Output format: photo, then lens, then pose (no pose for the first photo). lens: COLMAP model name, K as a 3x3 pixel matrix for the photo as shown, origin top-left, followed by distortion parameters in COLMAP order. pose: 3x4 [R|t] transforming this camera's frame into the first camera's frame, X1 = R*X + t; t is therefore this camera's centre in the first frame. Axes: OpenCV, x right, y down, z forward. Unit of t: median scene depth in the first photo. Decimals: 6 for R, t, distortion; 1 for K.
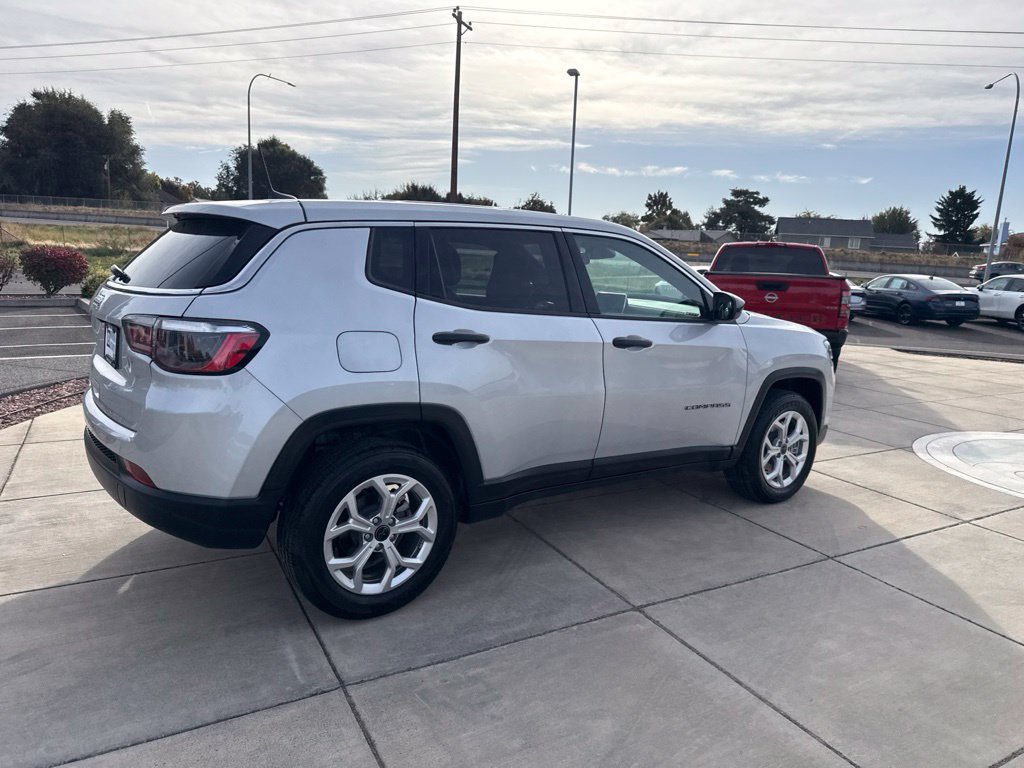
lens RADIAL K [[720.2, 0, 521.7], [0, 720.2, 389.4], [0, 0, 1]] dist [0.043056, -0.058747]
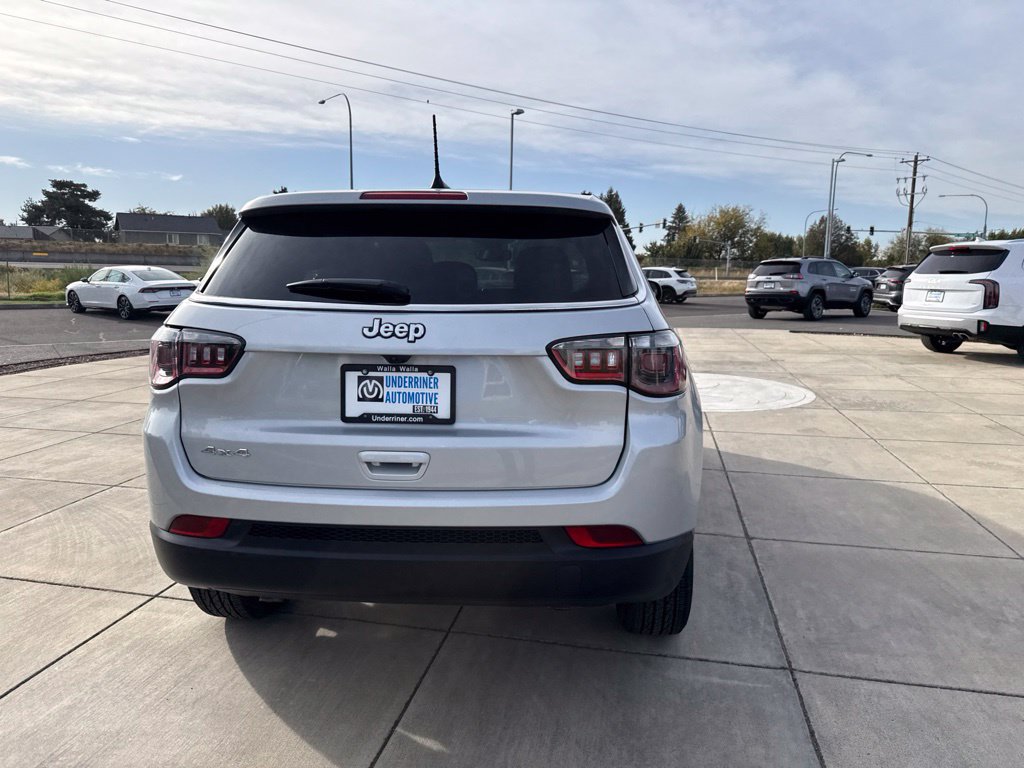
lens RADIAL K [[720.2, 0, 522.8], [0, 720.2, 375.5], [0, 0, 1]] dist [0.043056, -0.058747]
pose [[0.652373, -0.150233, 0.742859, -0.774373], [0.160476, 0.985314, 0.058337, -0.079753], [-0.740713, 0.081154, 0.666902, 0.363226]]
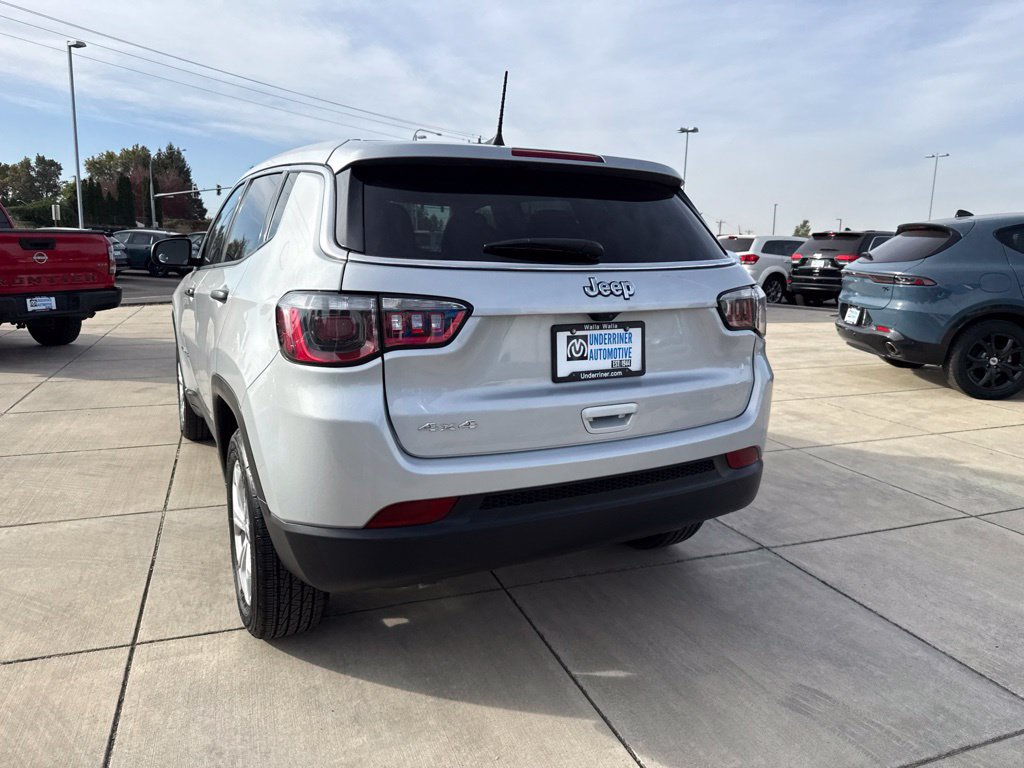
lens RADIAL K [[720.2, 0, 522.2], [0, 720.2, 382.1], [0, 0, 1]] dist [0.043056, -0.058747]
pose [[0.149936, -0.228315, 0.961973, -0.984959], [0.169778, 0.964465, 0.202444, -0.148319], [-0.974010, 0.132968, 0.183371, 0.745056]]
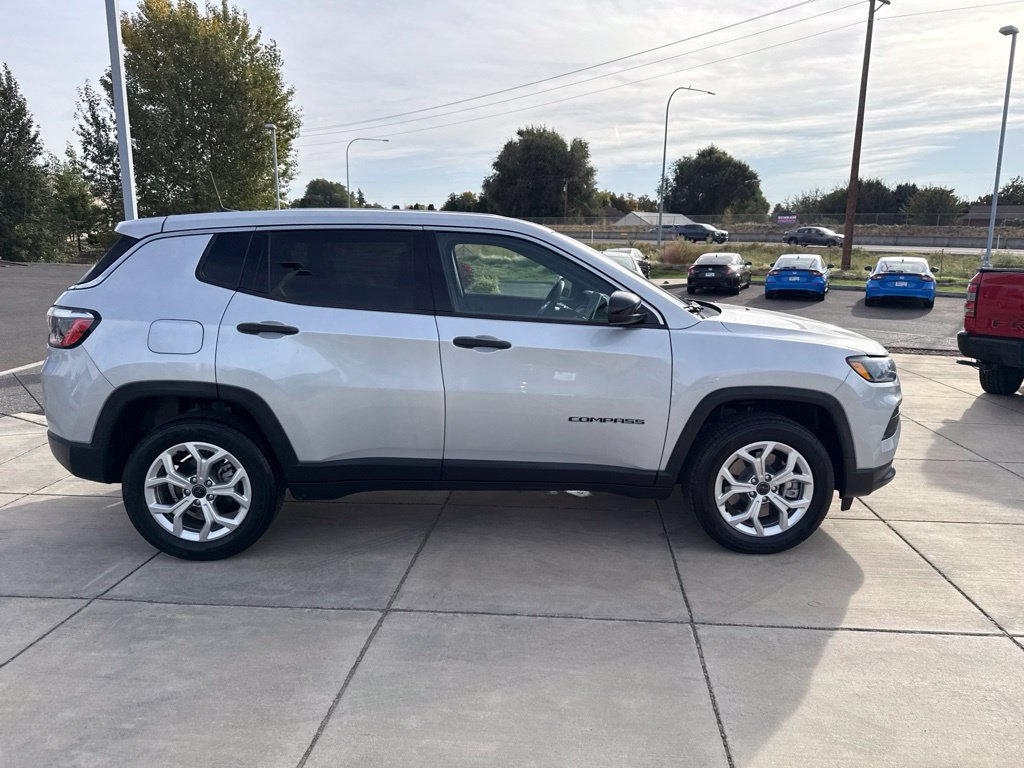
lens RADIAL K [[720.2, 0, 520.0], [0, 720.2, 384.4], [0, 0, 1]] dist [0.043056, -0.058747]
pose [[0.833517, 0.071116, -0.547898, 0.672197], [-0.078591, 0.996858, 0.009829, -0.021808], [0.546875, 0.034867, 0.836488, 0.216150]]
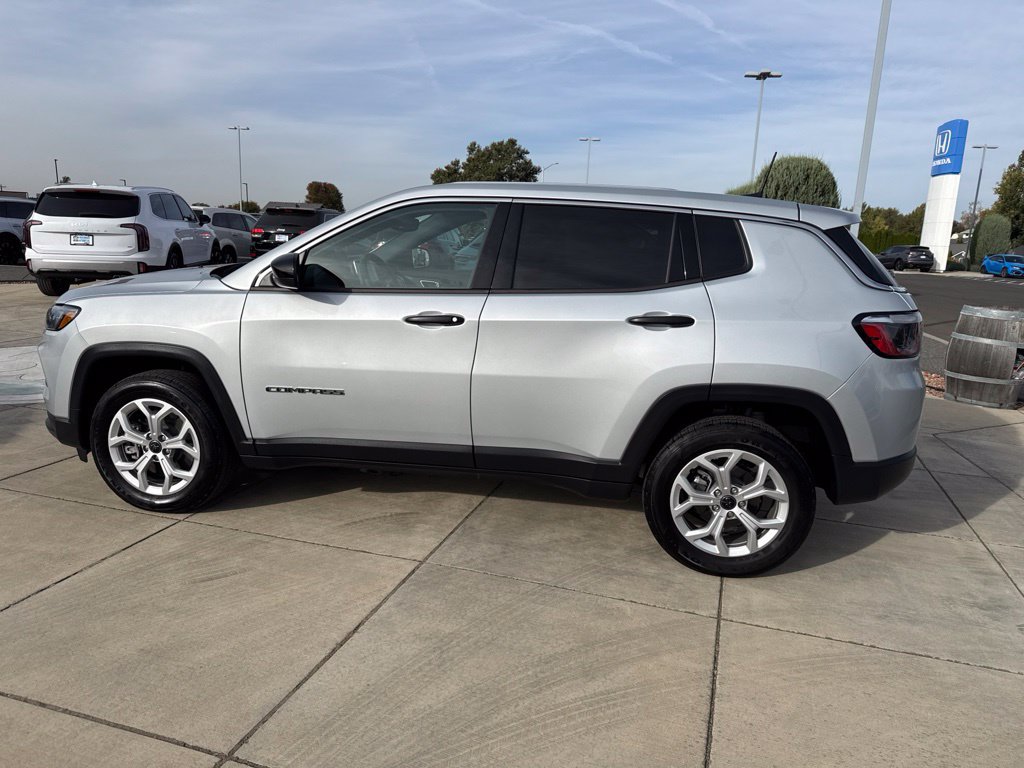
lens RADIAL K [[720.2, 0, 507.4], [0, 720.2, 384.8], [0, 0, 1]] dist [0.043056, -0.058747]
pose [[-0.682418, -0.227145, 0.694774, -0.798280], [0.062116, 0.929033, 0.364744, -0.372172], [-0.728318, 0.292065, -0.619880, 1.780613]]
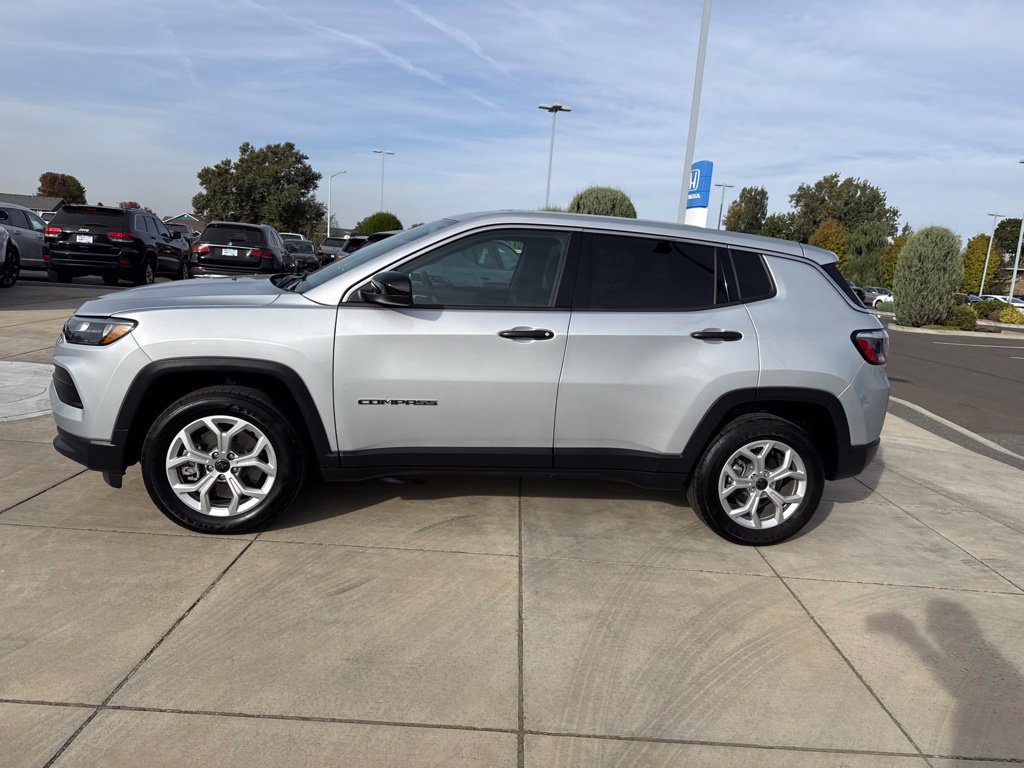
lens RADIAL K [[720.2, 0, 517.0], [0, 720.2, 377.2], [0, 0, 1]] dist [0.043056, -0.058747]
pose [[-0.869143, -0.195898, 0.454108, -0.558675], [-0.030927, 0.937937, 0.345425, -0.408688], [-0.493593, 0.286180, -0.821259, 2.080529]]
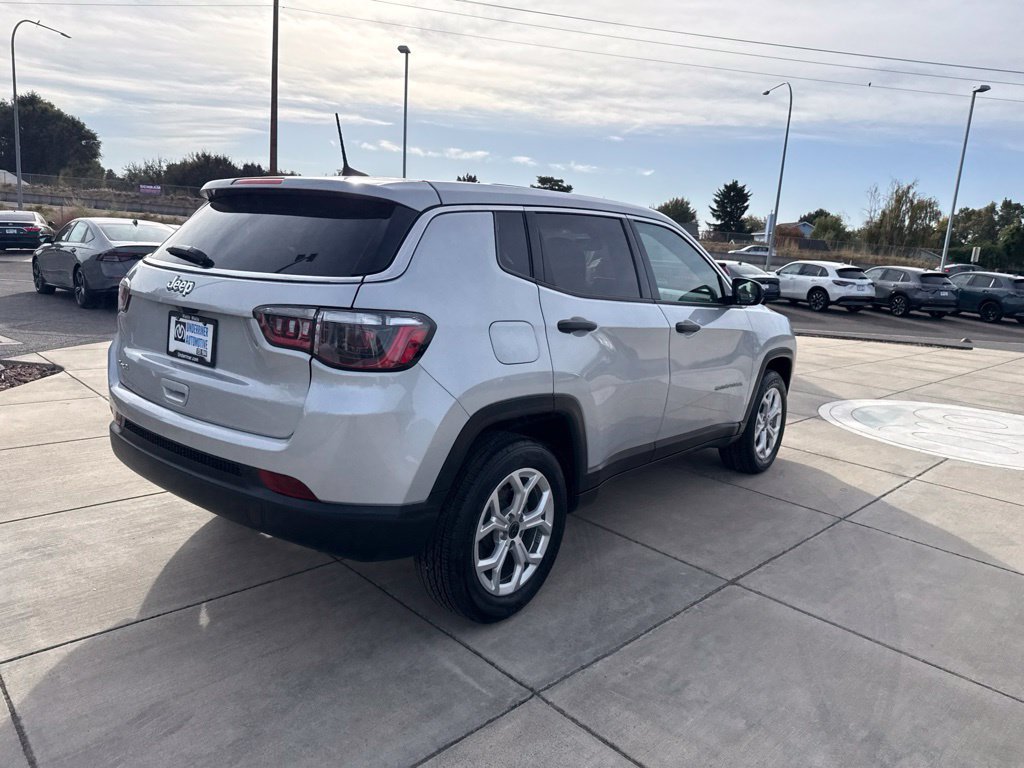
lens RADIAL K [[720.2, 0, 521.8], [0, 720.2, 379.8], [0, 0, 1]] dist [0.043056, -0.058747]
pose [[0.965545, -0.032189, 0.258238, -0.321879], [0.028939, 0.999447, 0.016377, -0.013025], [-0.258622, -0.008340, 0.965943, 0.054982]]
